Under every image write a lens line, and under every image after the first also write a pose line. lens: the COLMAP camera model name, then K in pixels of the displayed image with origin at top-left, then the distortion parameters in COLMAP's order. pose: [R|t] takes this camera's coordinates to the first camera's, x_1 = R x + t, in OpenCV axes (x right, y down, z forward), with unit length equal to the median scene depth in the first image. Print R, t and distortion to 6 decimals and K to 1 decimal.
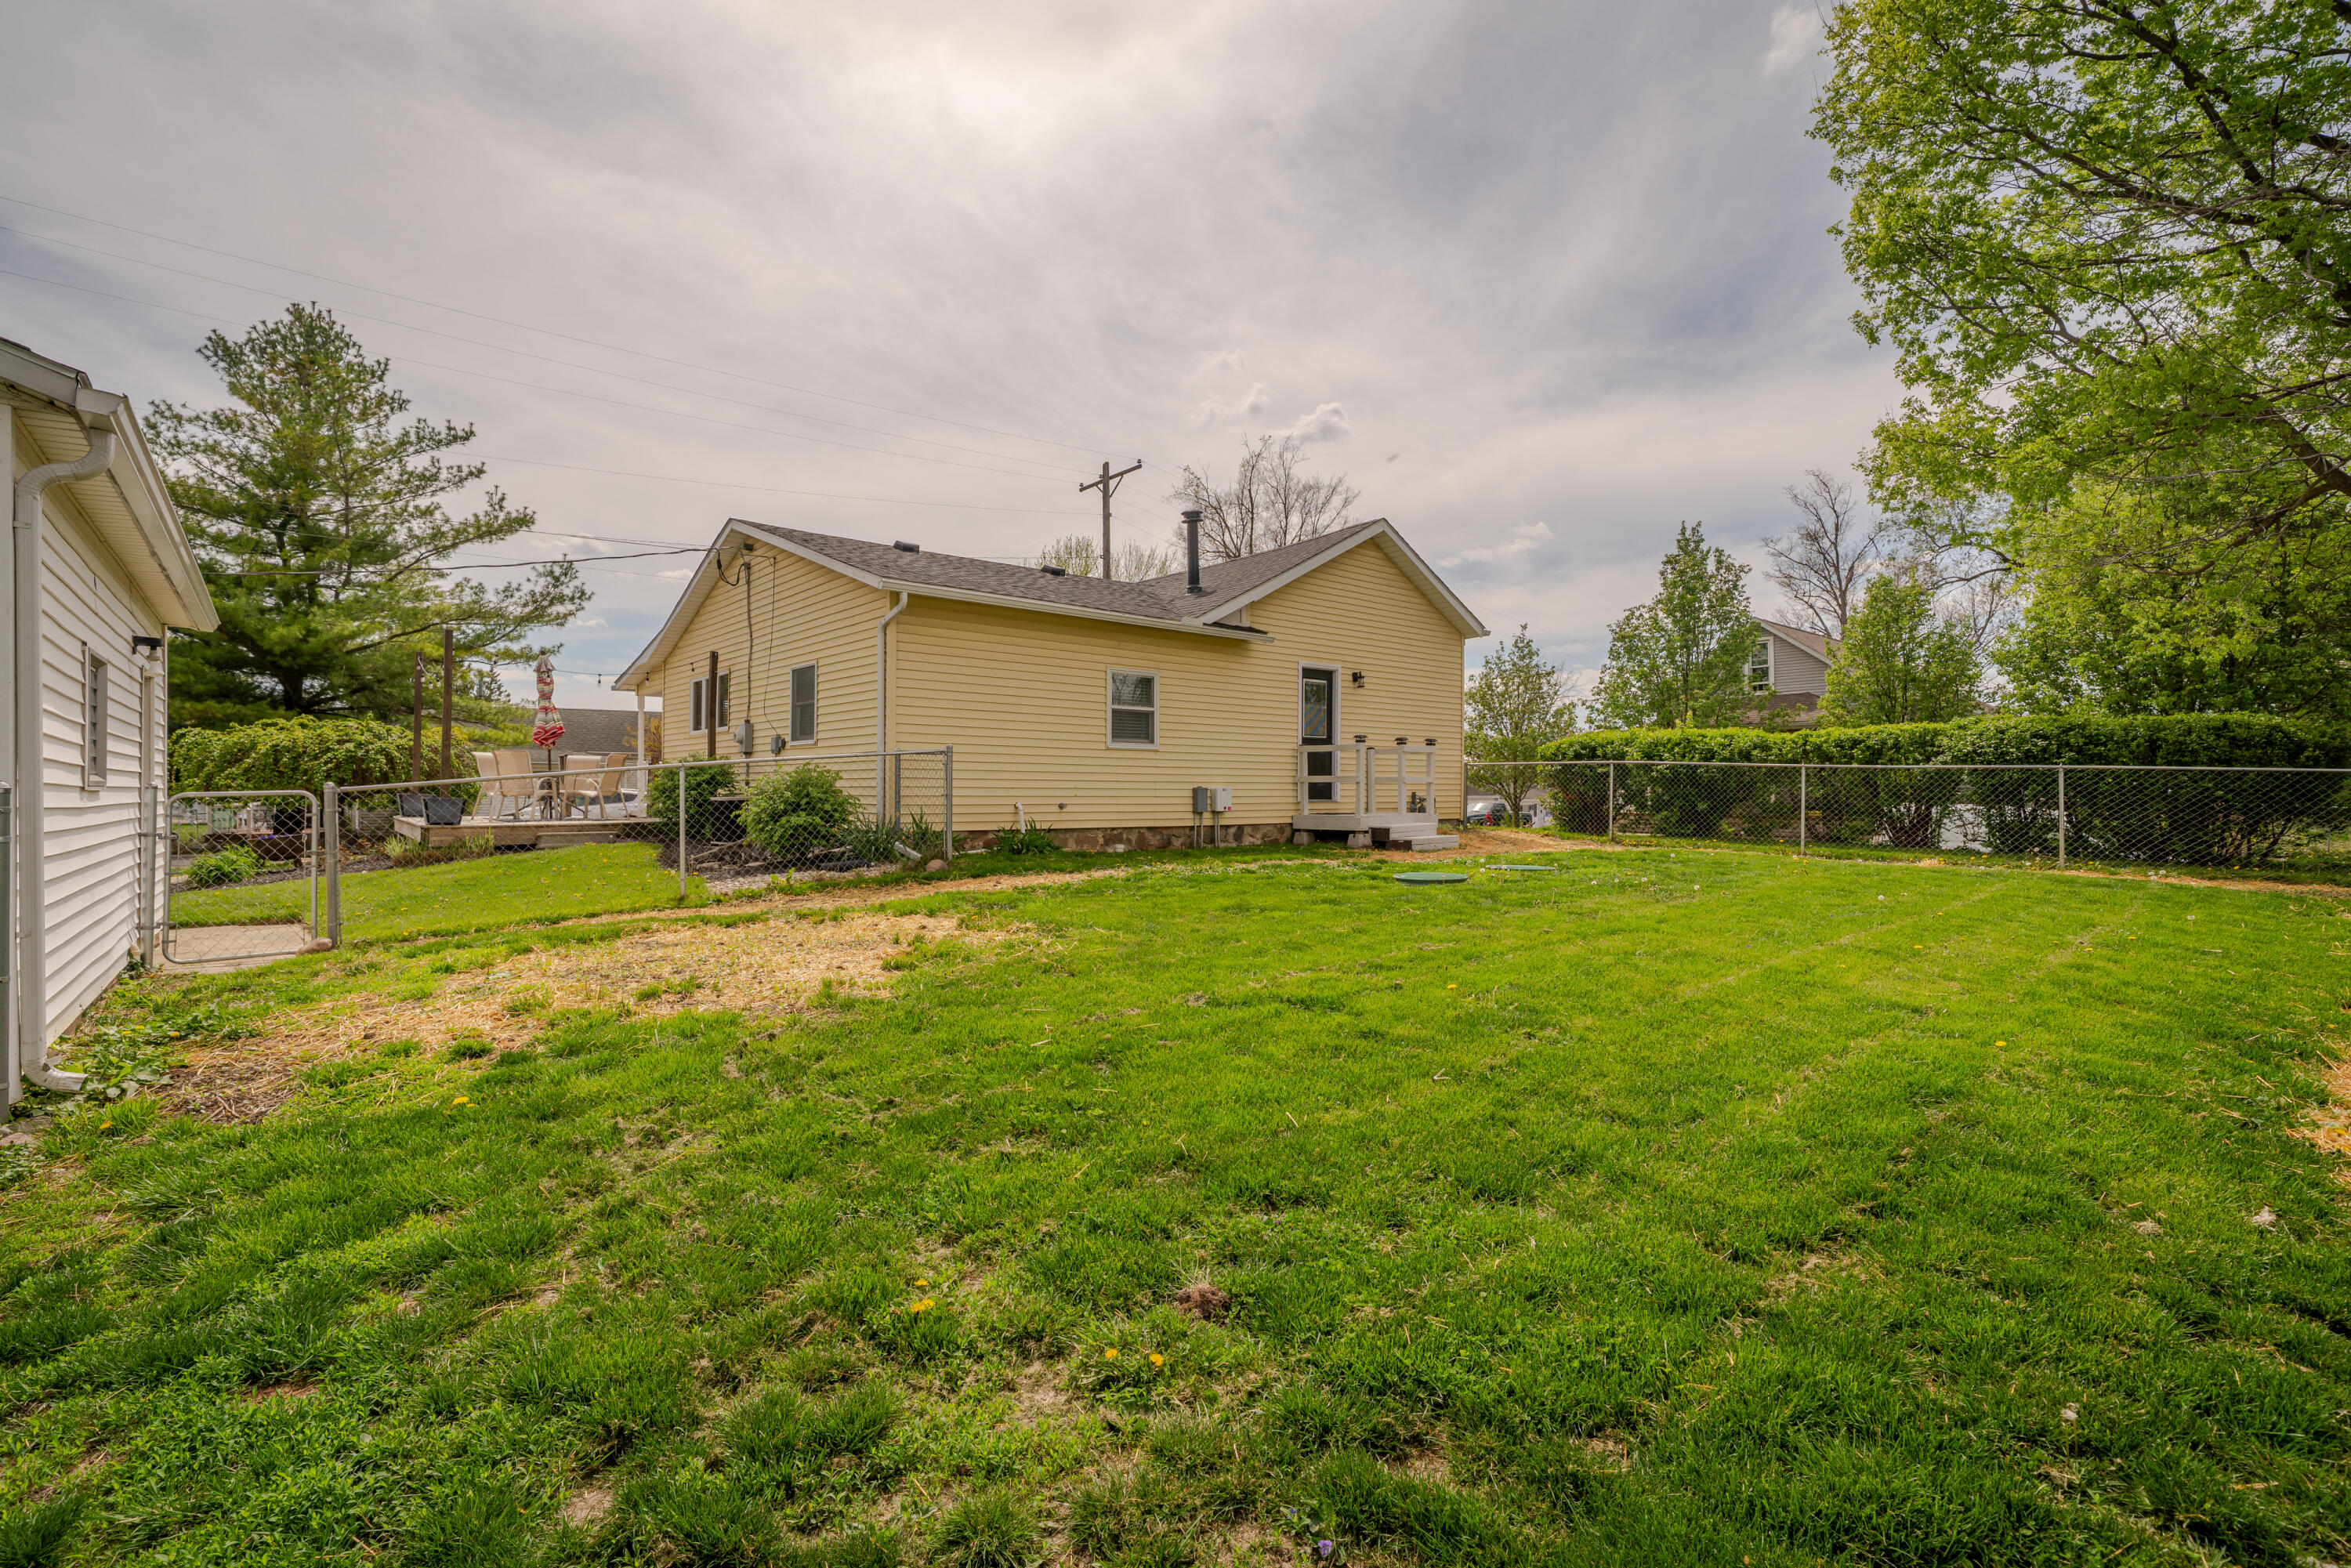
lens RADIAL K [[1060.5, 0, 1173.6], [0, 1060.5, 788.4], [0, 0, 1]] dist [0.000868, 0.000417]
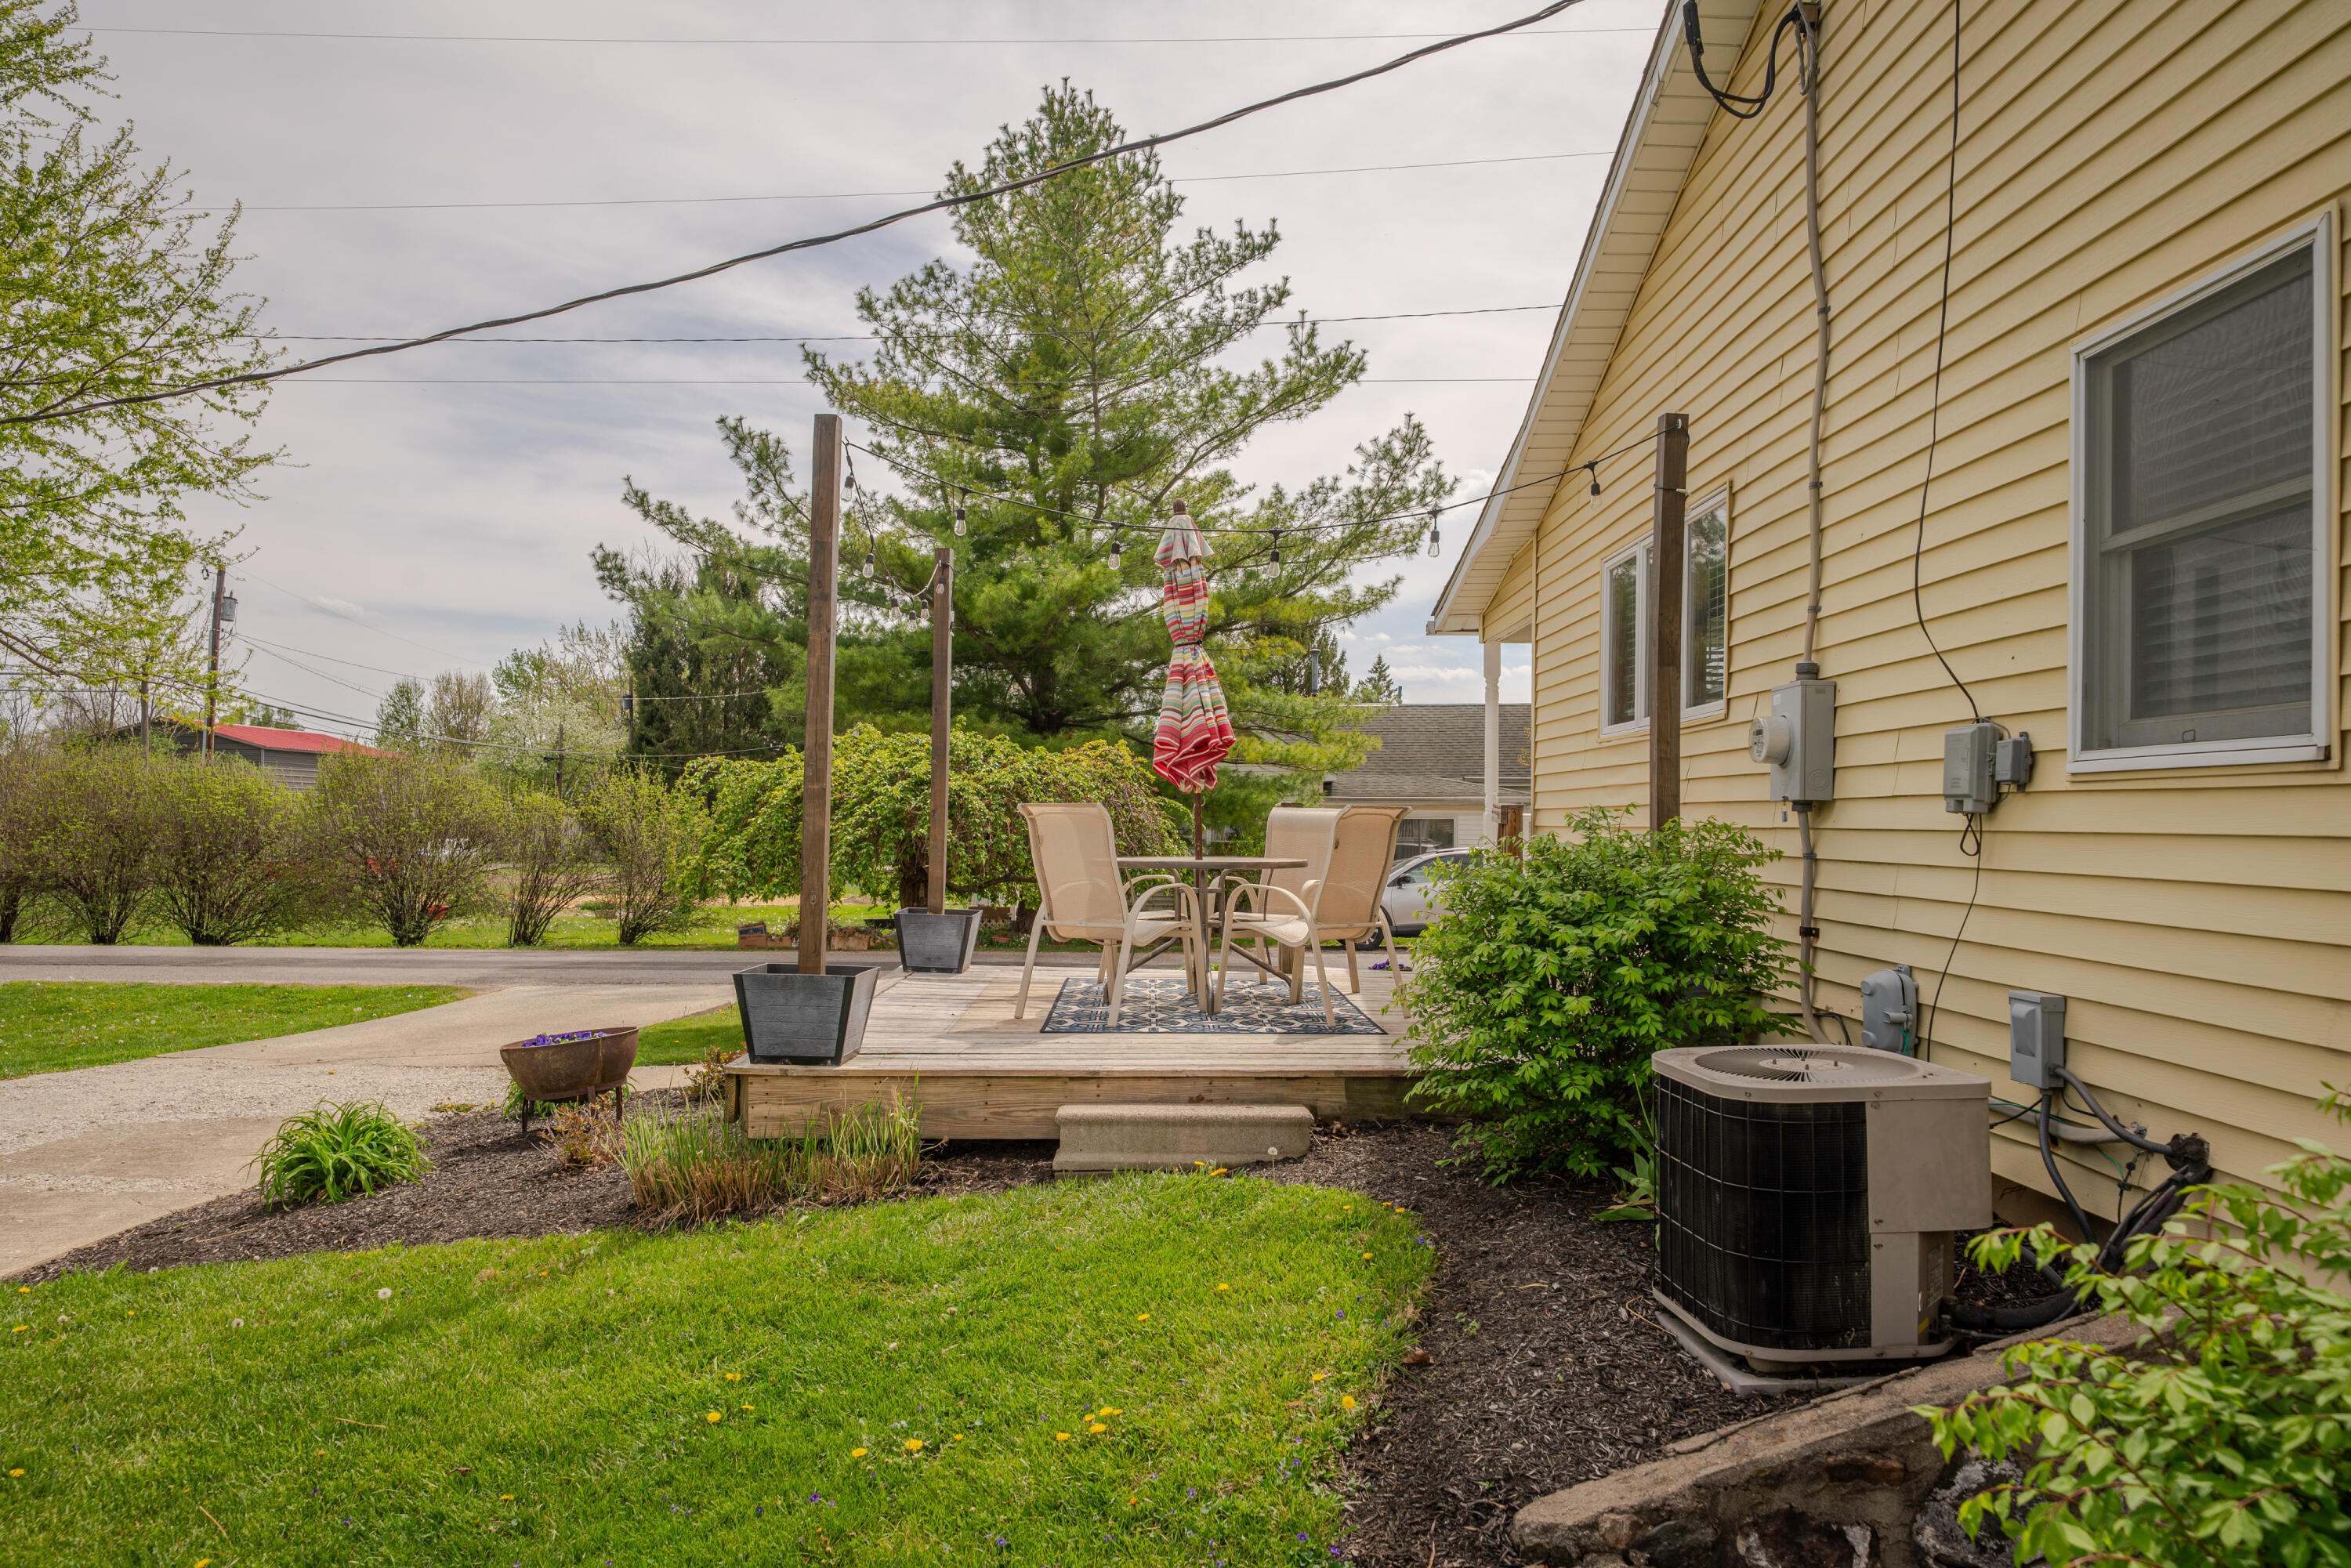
lens RADIAL K [[1585.9, 0, 1133.5], [0, 1585.9, 816.0], [0, 0, 1]] dist [0.002437, 0.001337]
pose [[0.738418, -0.001173, -0.674343, -0.149147], [-0.000237, 0.999998, -0.002000, -0.016452], [0.674344, 0.001637, 0.738416, 0.346061]]
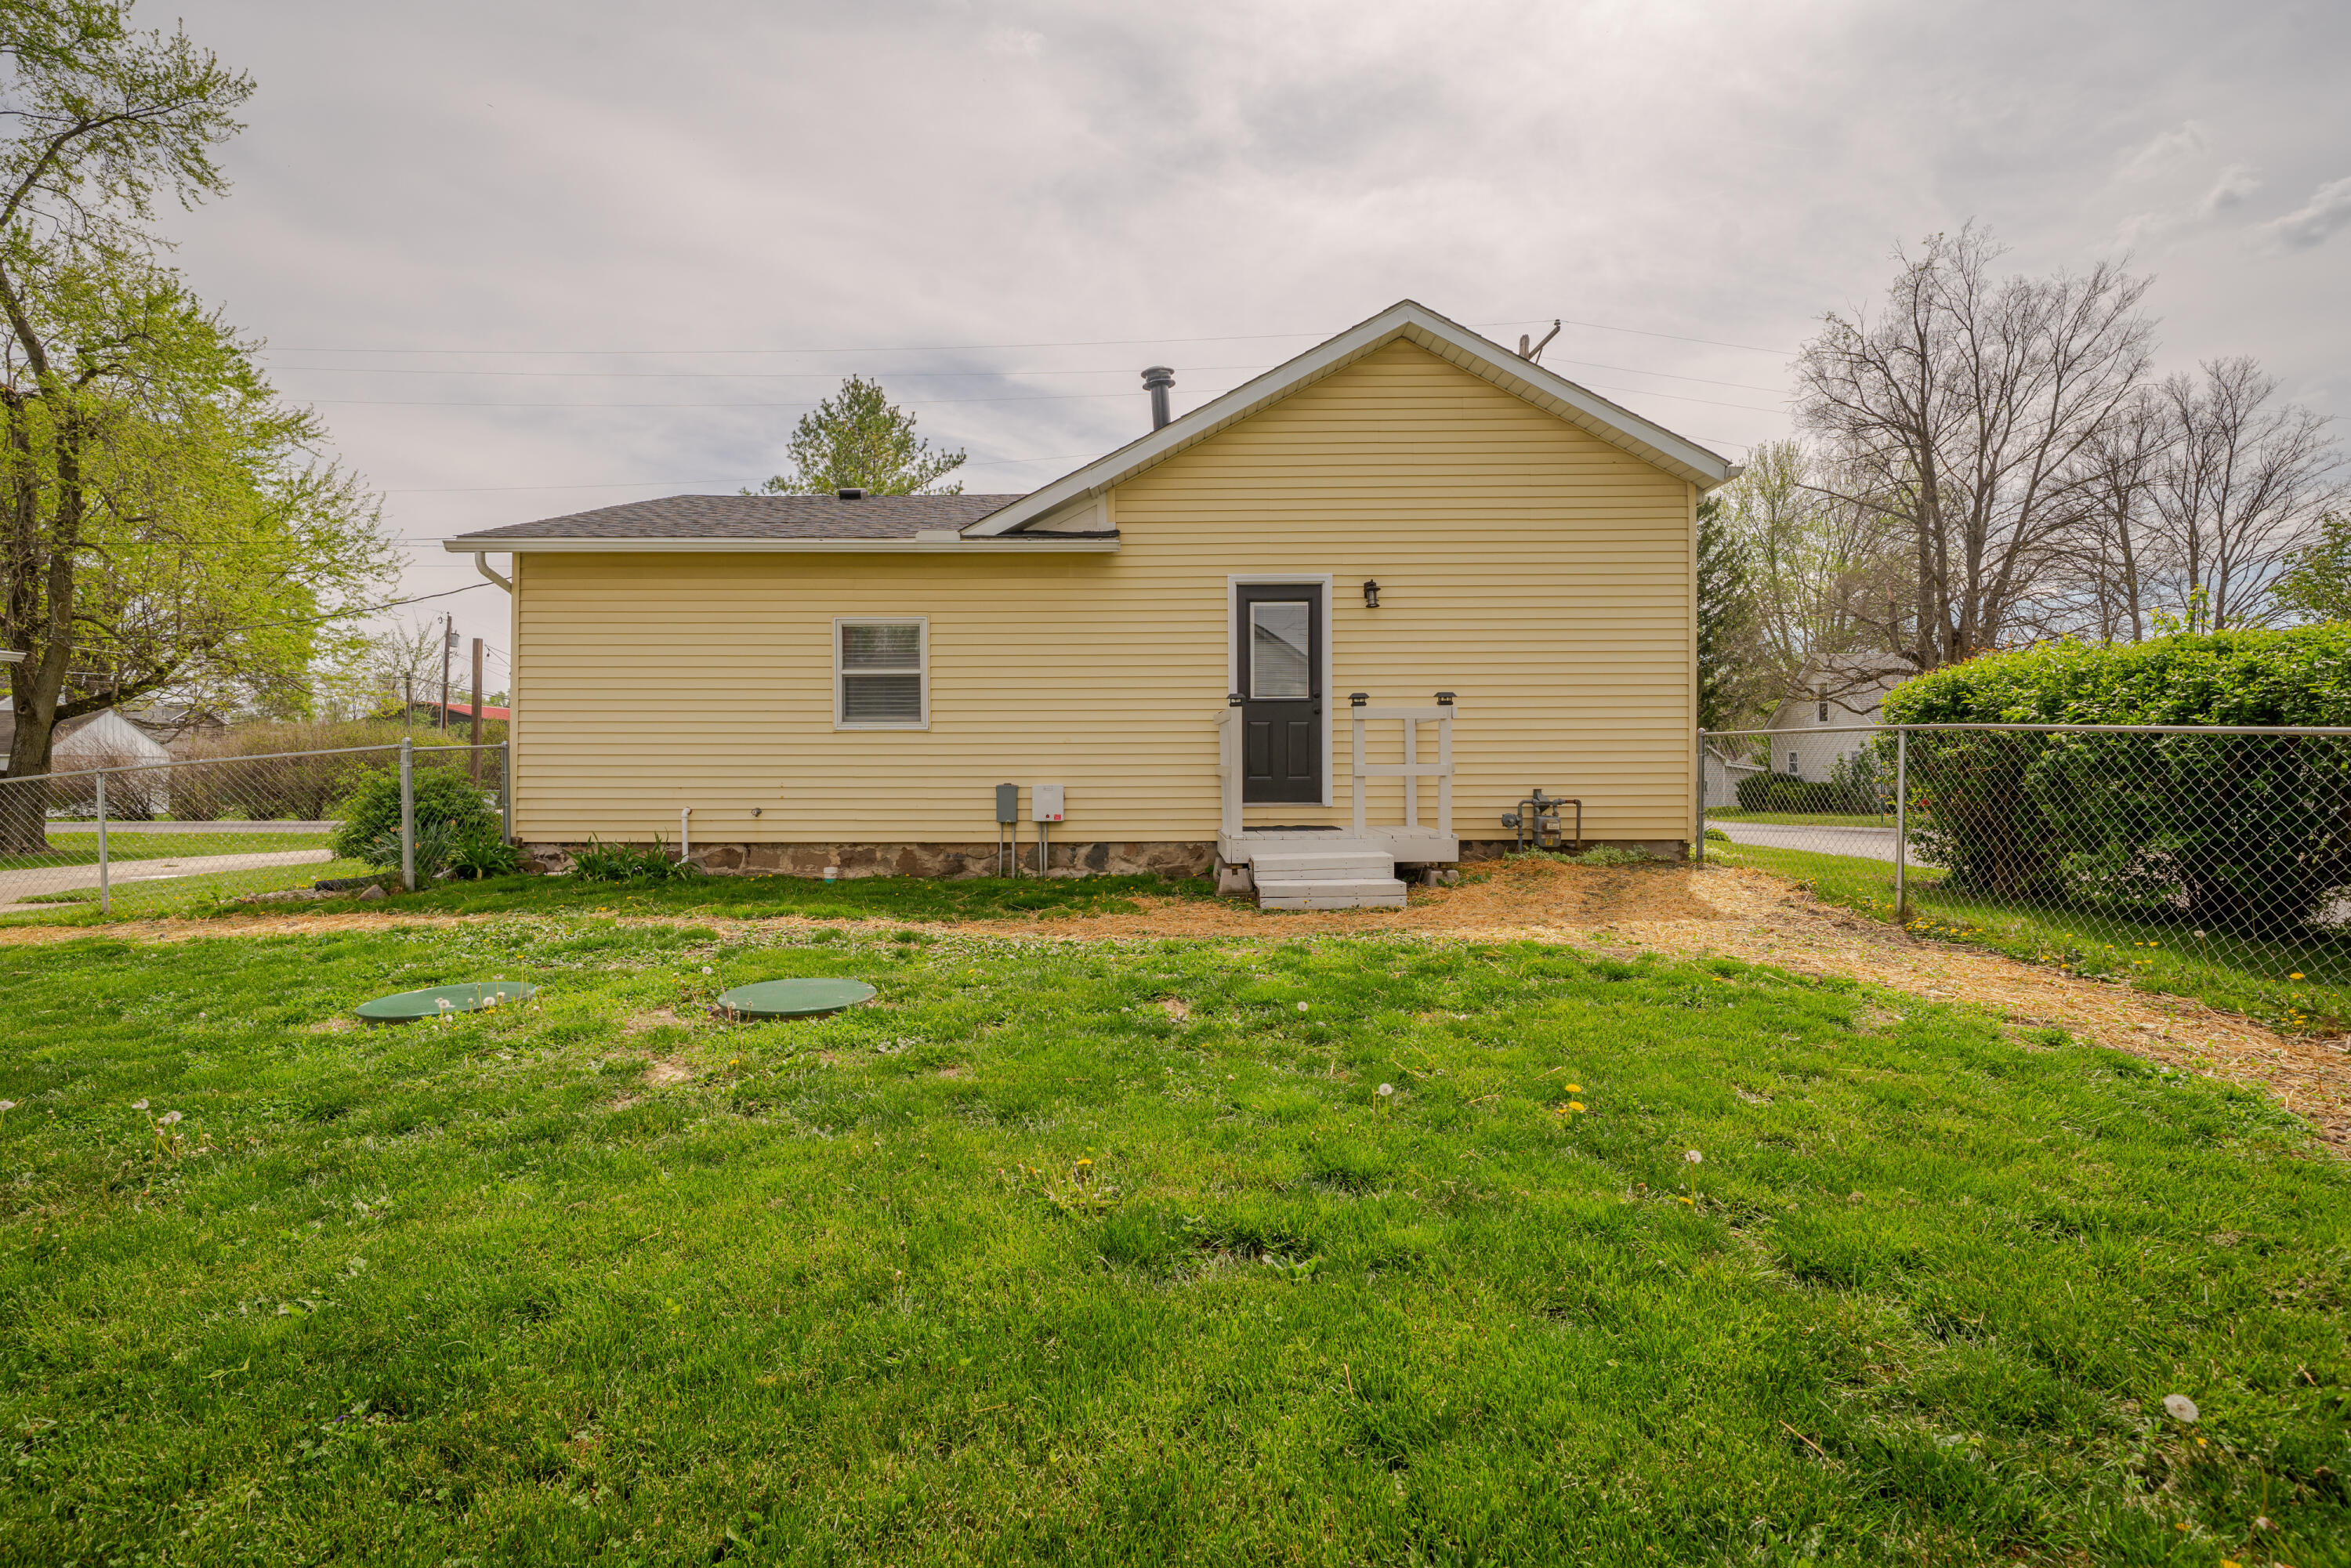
lens RADIAL K [[1067.7, 0, 1170.0], [0, 1067.7, 773.3], [0, 0, 1]] dist [0.003179, 0.000854]
pose [[0.758742, 0.003224, -0.651383, 0.282930], [0.006780, 0.999895, 0.012846, -0.008501], [0.651356, -0.014163, 0.758640, 0.296857]]
